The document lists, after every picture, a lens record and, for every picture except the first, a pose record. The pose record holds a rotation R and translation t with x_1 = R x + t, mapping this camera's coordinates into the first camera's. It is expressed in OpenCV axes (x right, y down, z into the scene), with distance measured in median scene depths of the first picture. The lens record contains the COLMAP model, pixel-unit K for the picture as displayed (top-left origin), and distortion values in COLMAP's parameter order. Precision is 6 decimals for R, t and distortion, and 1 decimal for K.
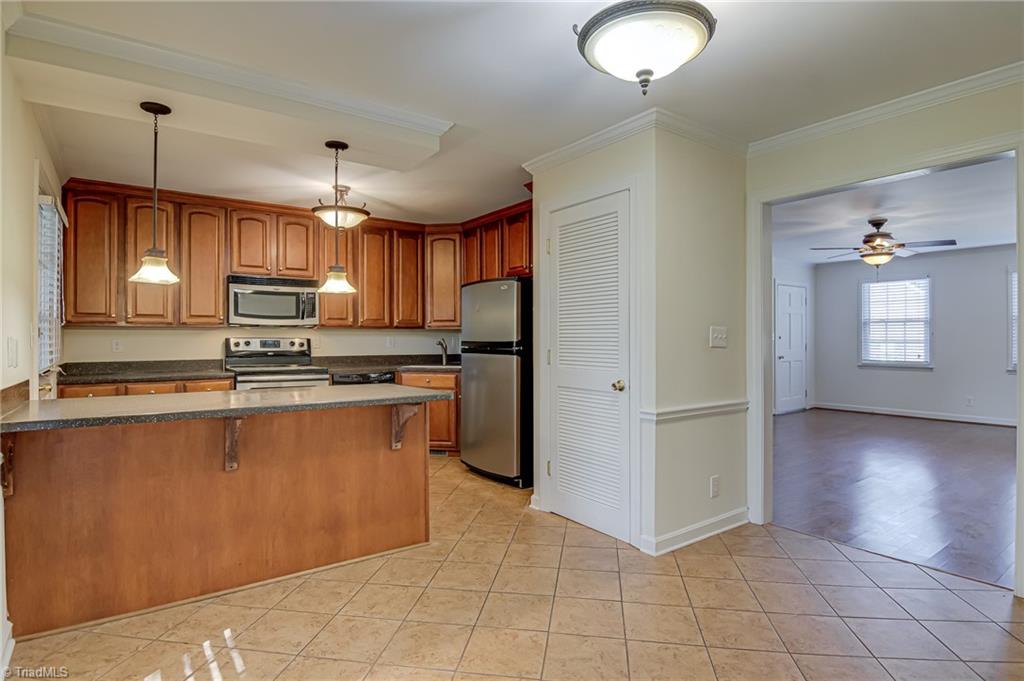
lens RADIAL K [[541.0, 0, 512.0], [0, 541.0, 340.5], [0, 0, 1]] dist [-0.001475, -0.000328]
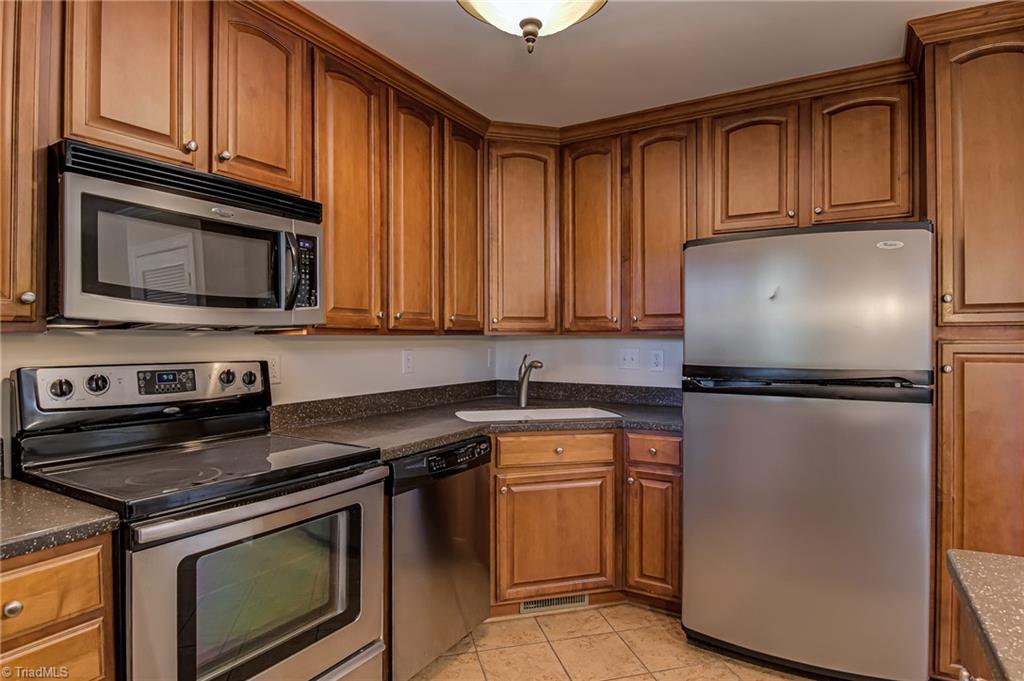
lens RADIAL K [[571.6, 0, 512.0], [0, 571.6, 340.5], [0, 0, 1]] dist [-0.002609, -0.000909]
pose [[0.915900, -0.000926, 0.401405, -0.402276], [0.001075, 0.999999, -0.000145, -0.018860], [-0.401405, 0.000565, 0.915901, 0.602165]]
